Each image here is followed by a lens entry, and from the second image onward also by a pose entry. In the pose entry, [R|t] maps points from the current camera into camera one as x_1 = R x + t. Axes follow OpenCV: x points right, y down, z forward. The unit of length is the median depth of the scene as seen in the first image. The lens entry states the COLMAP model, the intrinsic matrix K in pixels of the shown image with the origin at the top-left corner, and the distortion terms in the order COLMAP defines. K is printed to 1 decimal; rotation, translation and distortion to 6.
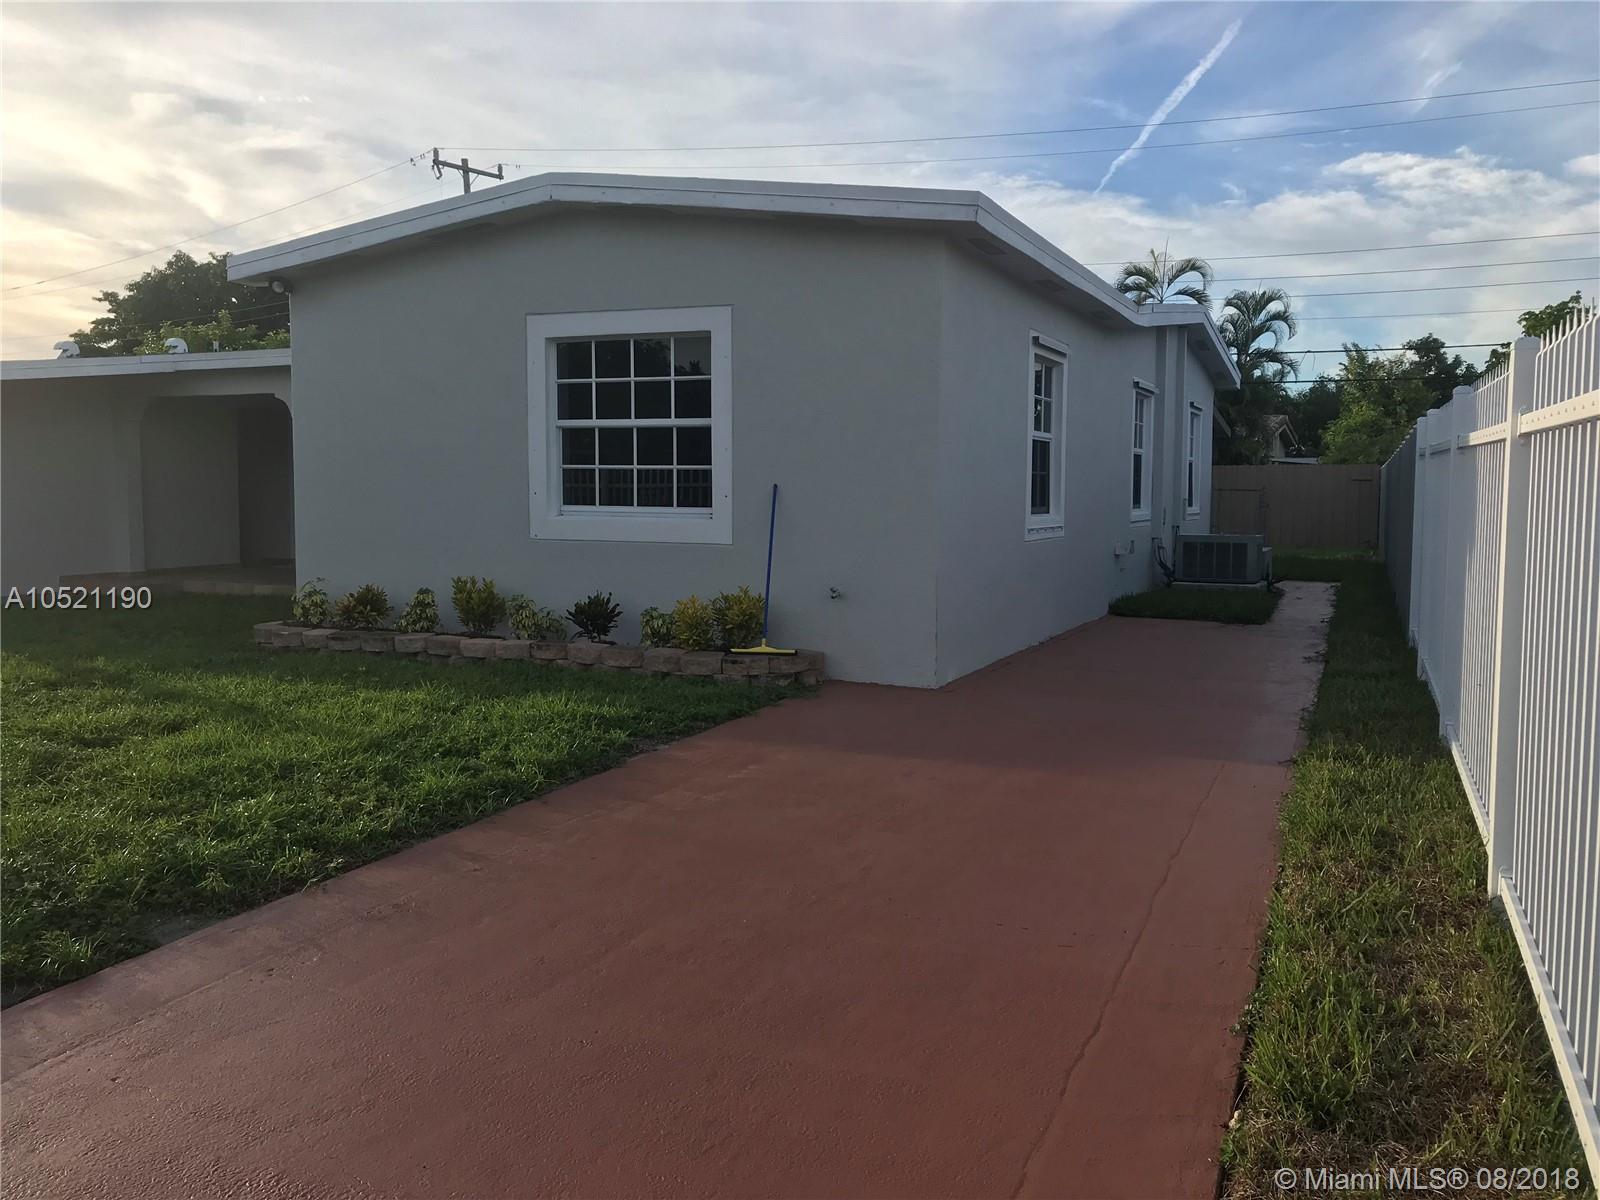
lens RADIAL K [[1317.4, 0, 798.6], [0, 1317.4, 565.0], [0, 0, 1]] dist [0.017595, -0.021601]
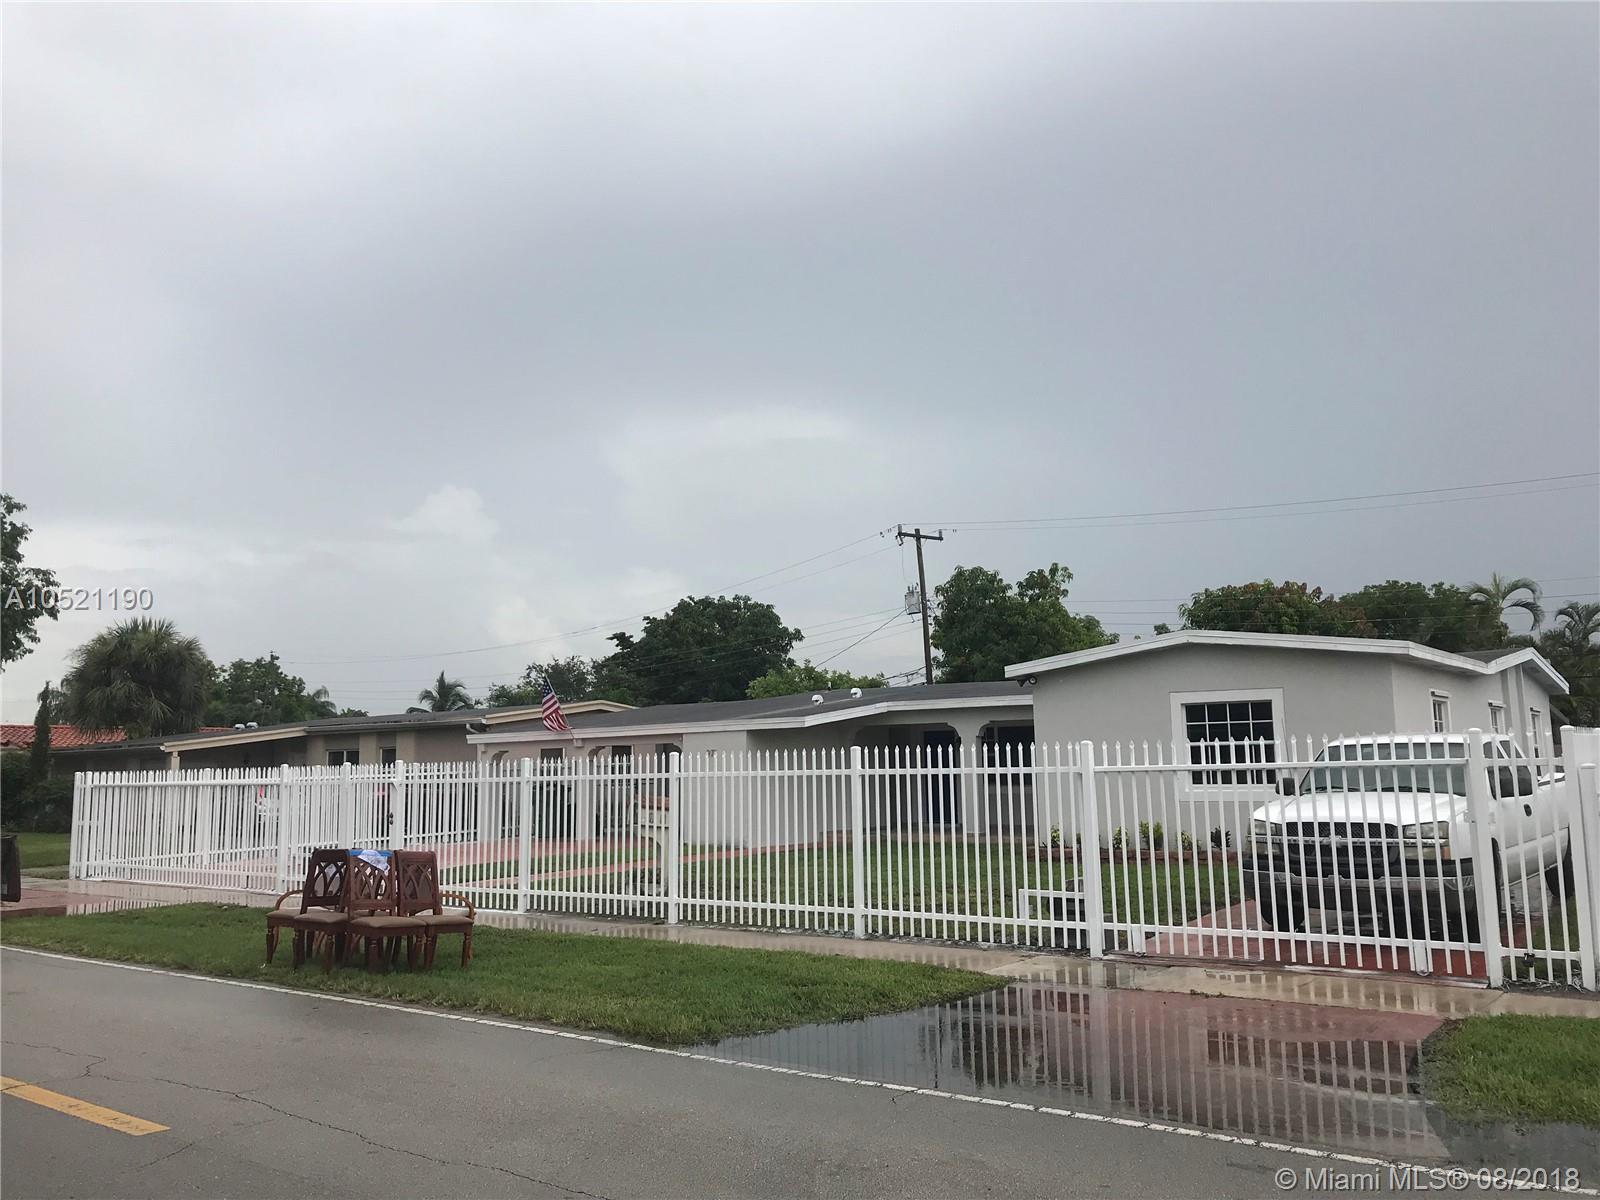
lens RADIAL K [[1317.4, 0, 791.4], [0, 1317.4, 588.3], [0, 0, 1]] dist [0.017595, -0.021601]
pose [[0.973123, -0.053209, -0.224055, -0.309649], [0.008460, 0.980543, -0.196120, 0.052682], [0.230131, 0.188954, 0.954639, -1.151678]]
